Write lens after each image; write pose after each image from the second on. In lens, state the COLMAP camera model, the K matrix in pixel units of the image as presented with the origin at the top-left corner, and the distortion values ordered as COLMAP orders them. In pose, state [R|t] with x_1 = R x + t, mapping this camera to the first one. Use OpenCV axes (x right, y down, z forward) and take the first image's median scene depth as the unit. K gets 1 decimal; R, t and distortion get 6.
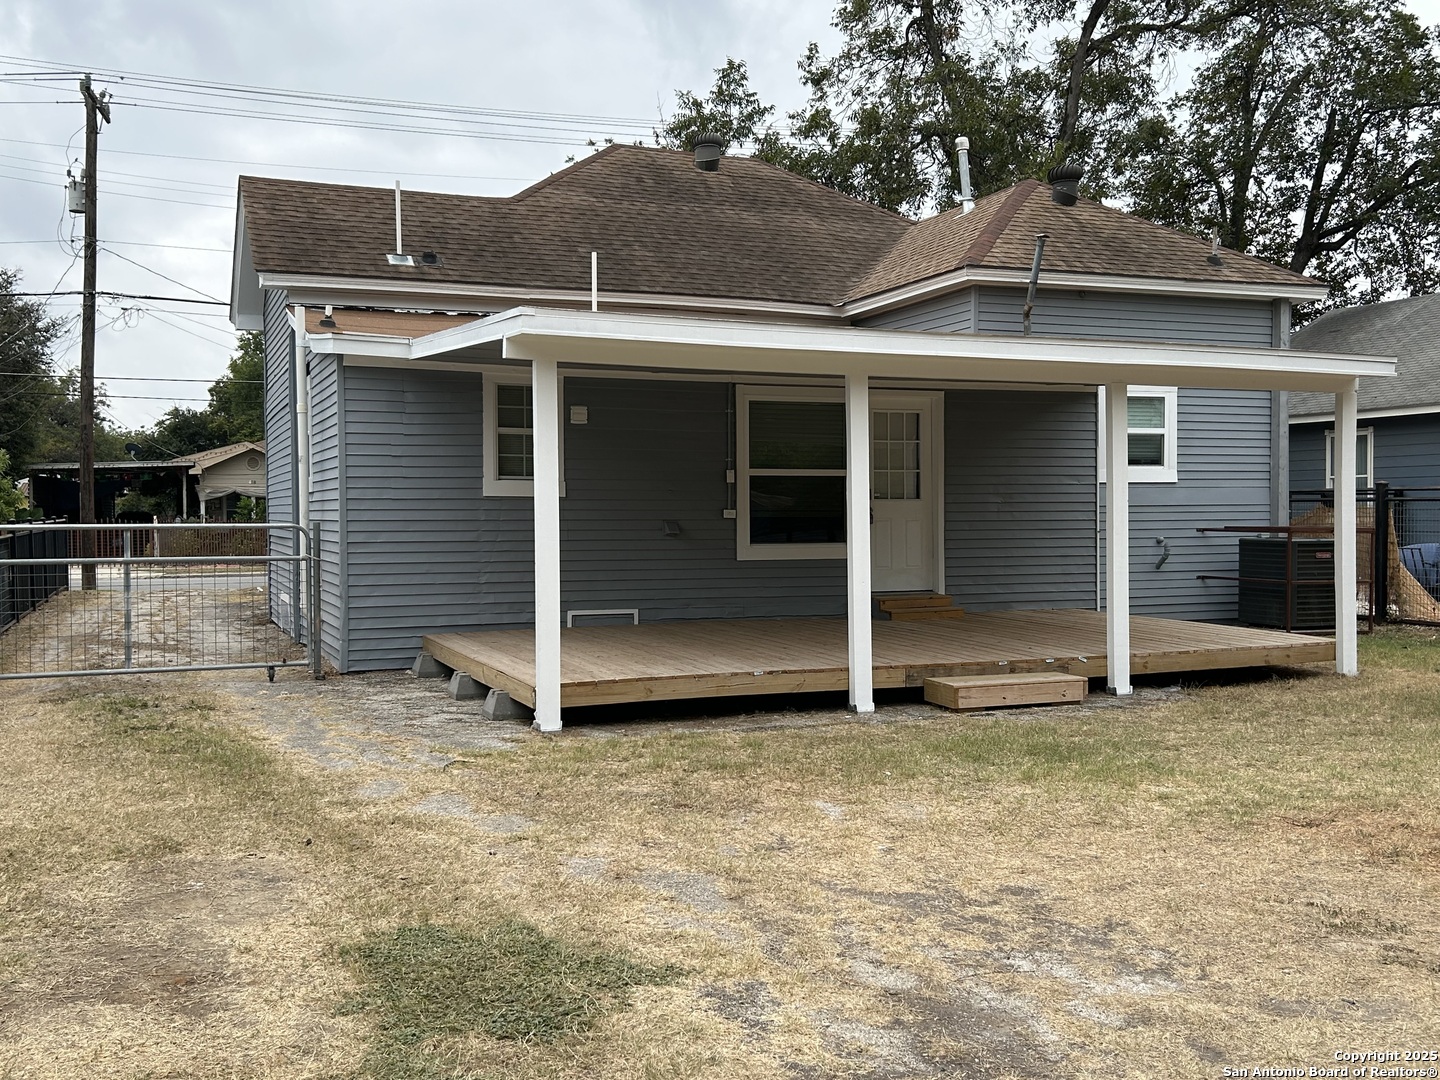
lens RADIAL K [[1444.2, 0, 714.7], [0, 1444.2, 545.4], [0, 0, 1]] dist [0.031307, 0.000000]
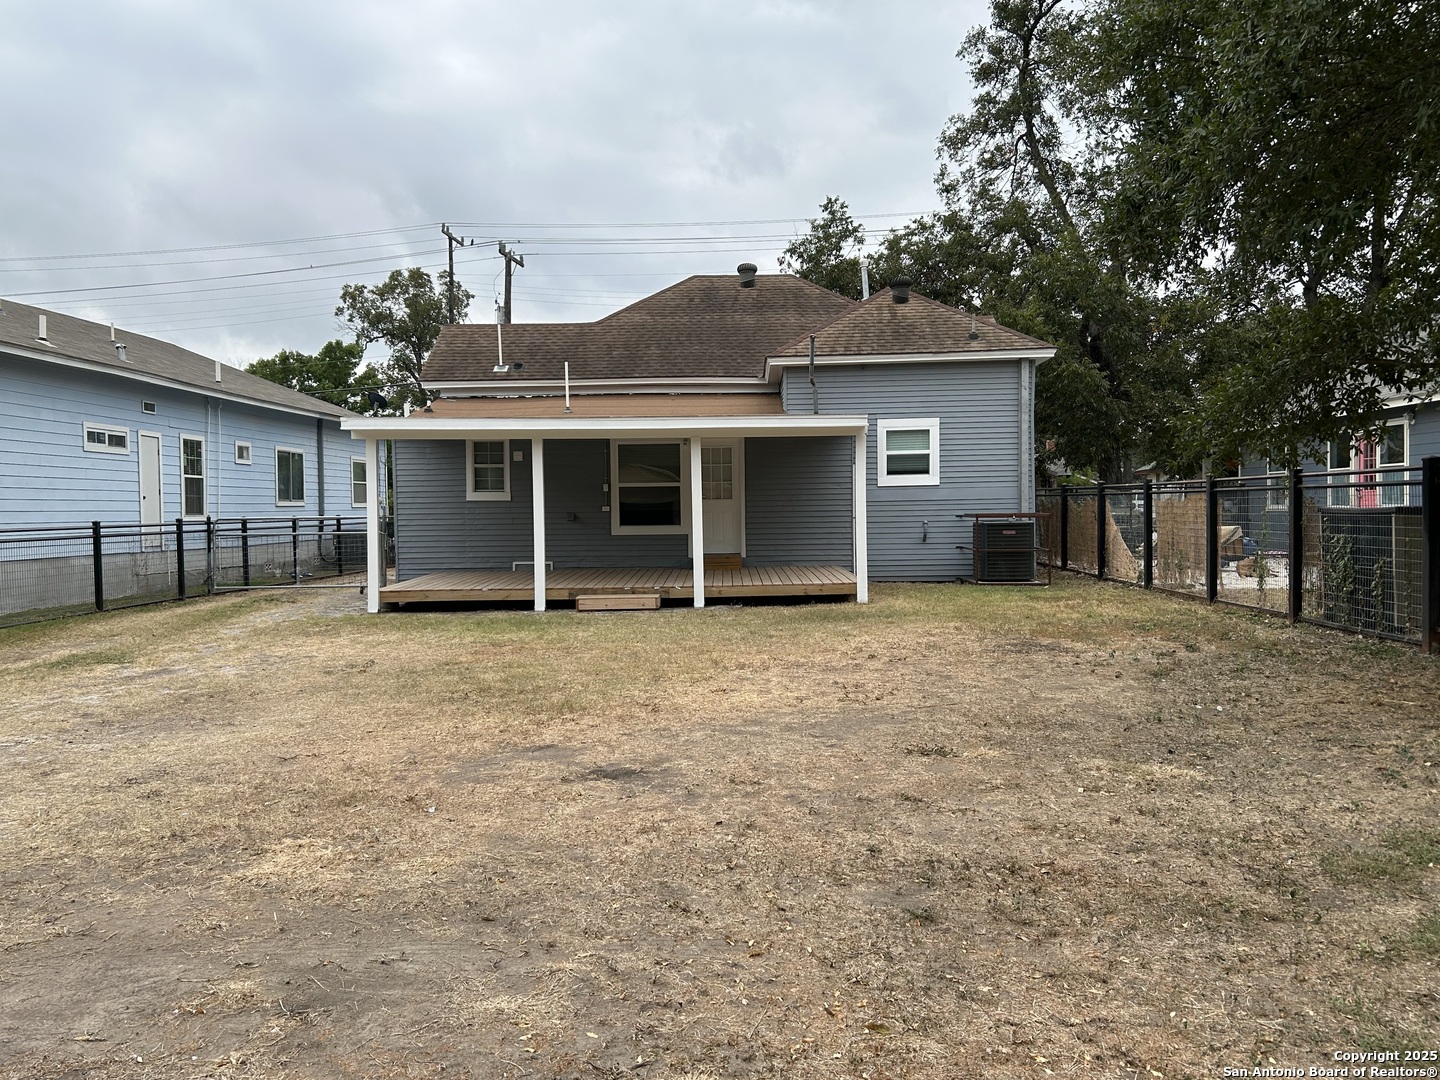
lens RADIAL K [[1168.0, 0, 718.0], [0, 1168.0, 533.1], [0, 0, 1]] dist [0.101370, -0.009222]
pose [[0.916244, 0.000755, -0.400619, 0.669272], [0.000710, 0.999994, 0.003509, 0.002955], [0.400619, -0.003500, 0.916238, -0.250145]]
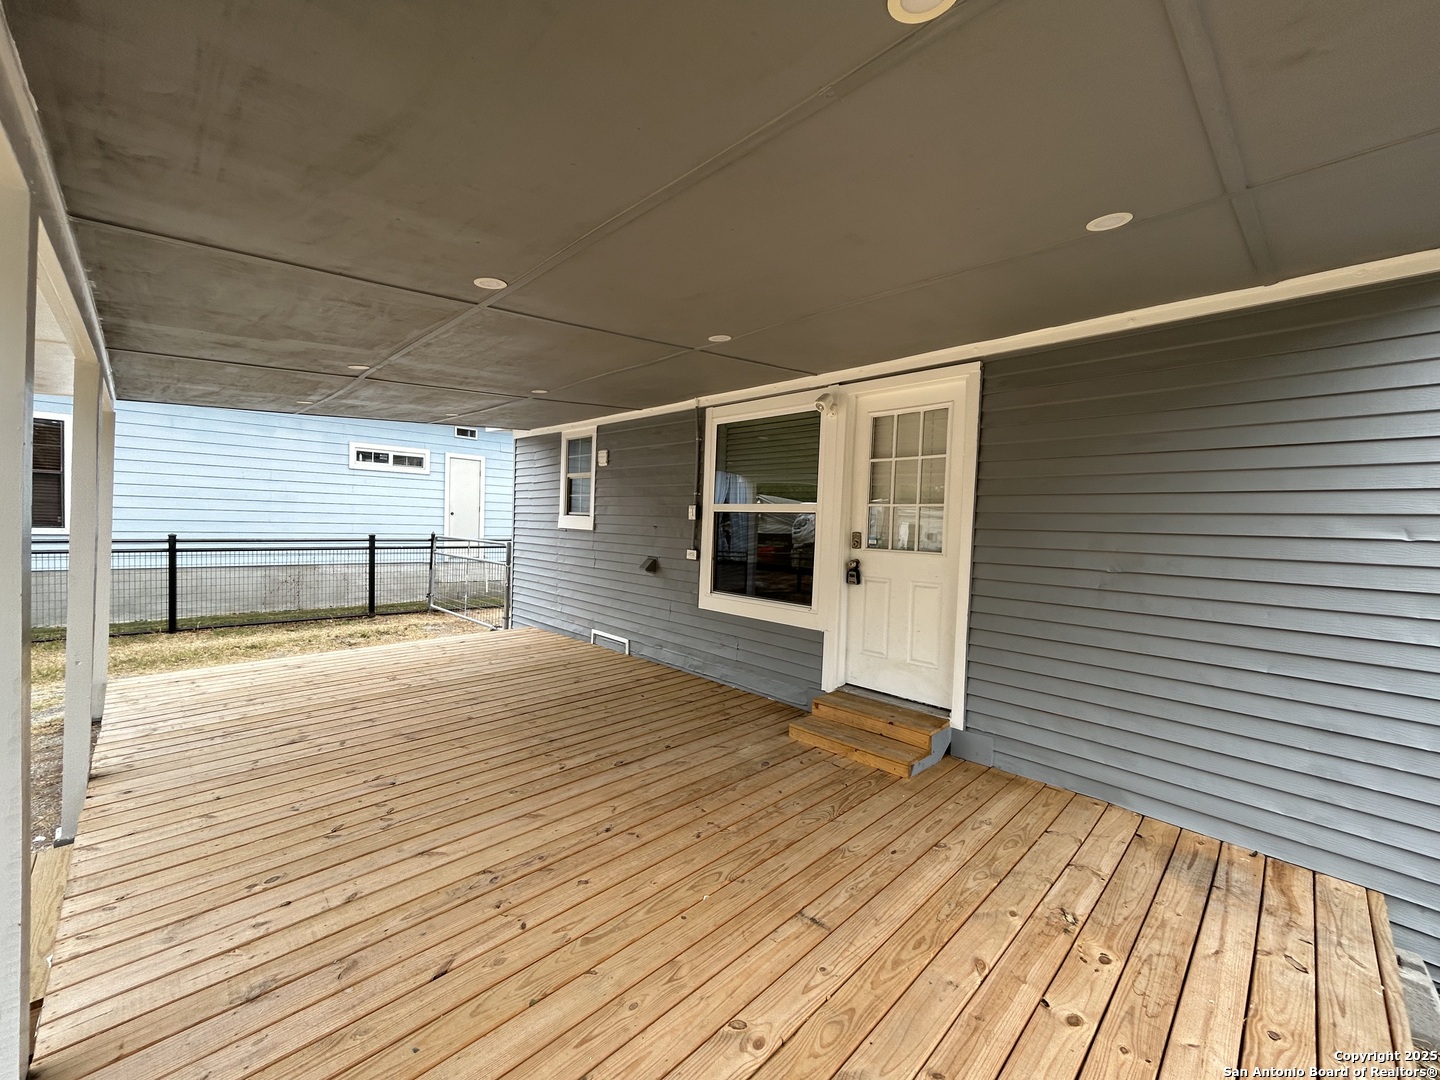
lens RADIAL K [[589.0, 0, 720.5], [0, 589.0, 543.5], [0, 0, 1]] dist [0.000391, 0.001141]
pose [[0.369375, 0.045887, -0.928147, 0.331806], [-0.055543, 0.998085, 0.027241, -0.037187], [0.927619, 0.041490, 0.371216, 0.823593]]
